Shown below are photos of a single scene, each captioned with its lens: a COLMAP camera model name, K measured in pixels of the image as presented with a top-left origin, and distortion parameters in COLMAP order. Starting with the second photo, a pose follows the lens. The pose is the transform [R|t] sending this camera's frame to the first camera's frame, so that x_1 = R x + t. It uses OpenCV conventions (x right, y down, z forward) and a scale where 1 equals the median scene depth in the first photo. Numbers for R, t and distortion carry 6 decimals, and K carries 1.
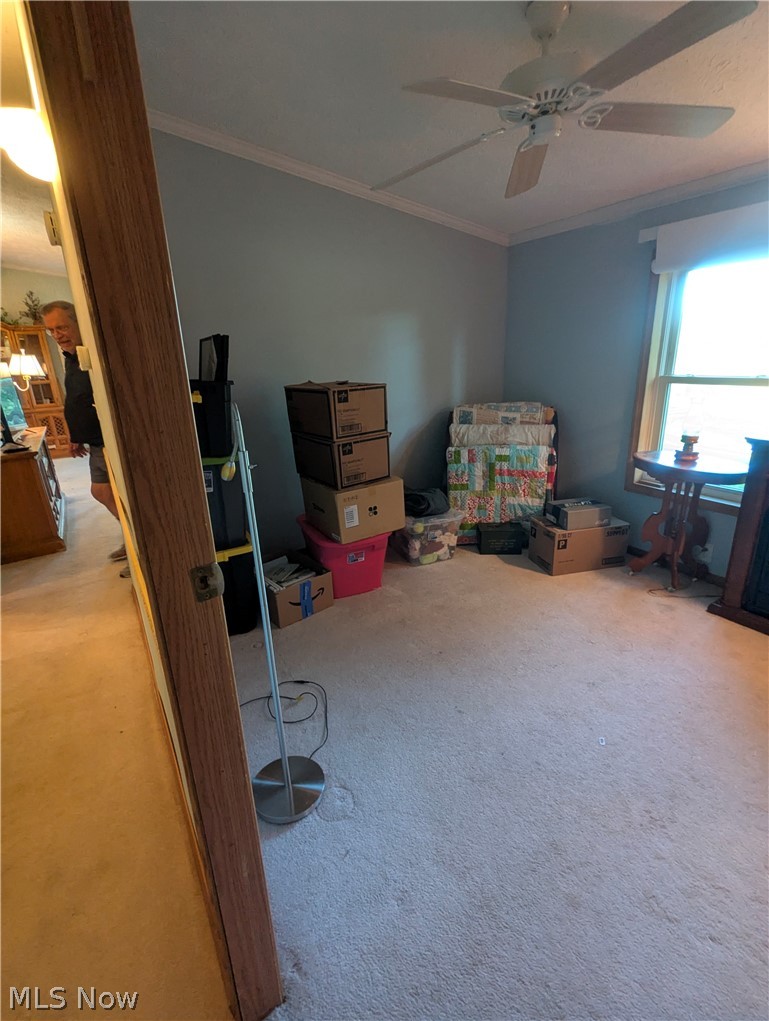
lens RADIAL K [[483.8, 0, 384.2], [0, 483.8, 507.2], [0, 0, 1]] dist [-0.001254, 0.000837]
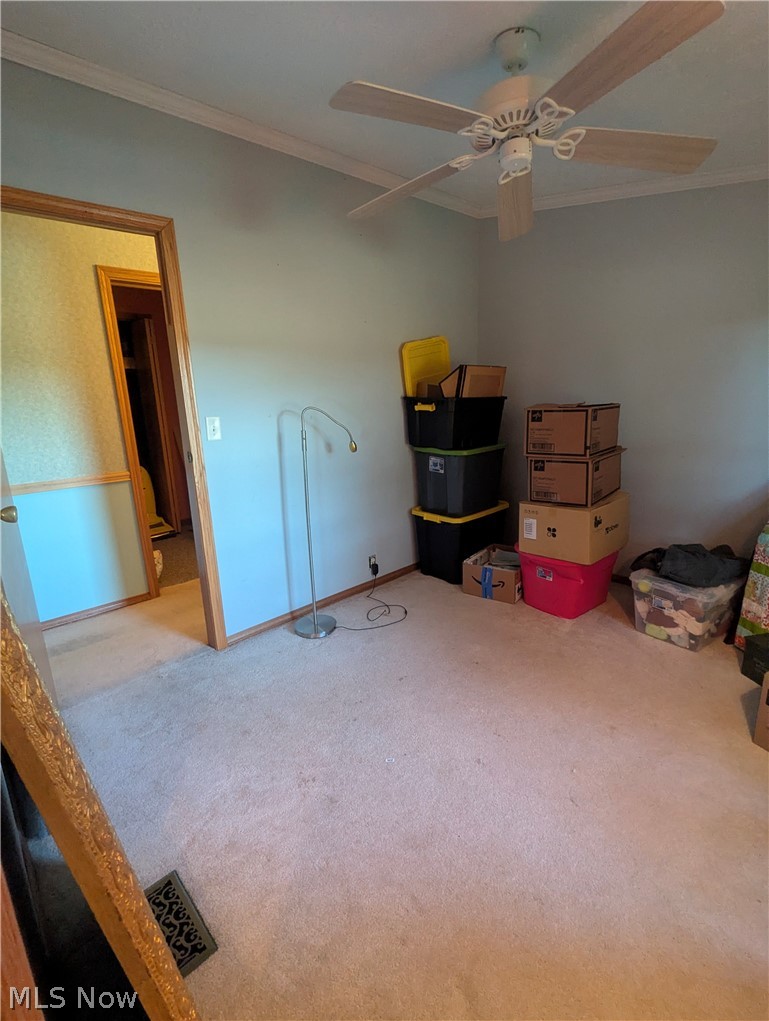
lens RADIAL K [[483.8, 0, 383.3], [0, 483.8, 511.8], [0, 0, 1]] dist [-0.001254, 0.000837]
pose [[0.209150, 0.255036, -0.944041, 0.853597], [-0.275200, 0.941725, 0.193440, -0.131890], [0.938361, 0.219342, 0.267148, 0.404163]]
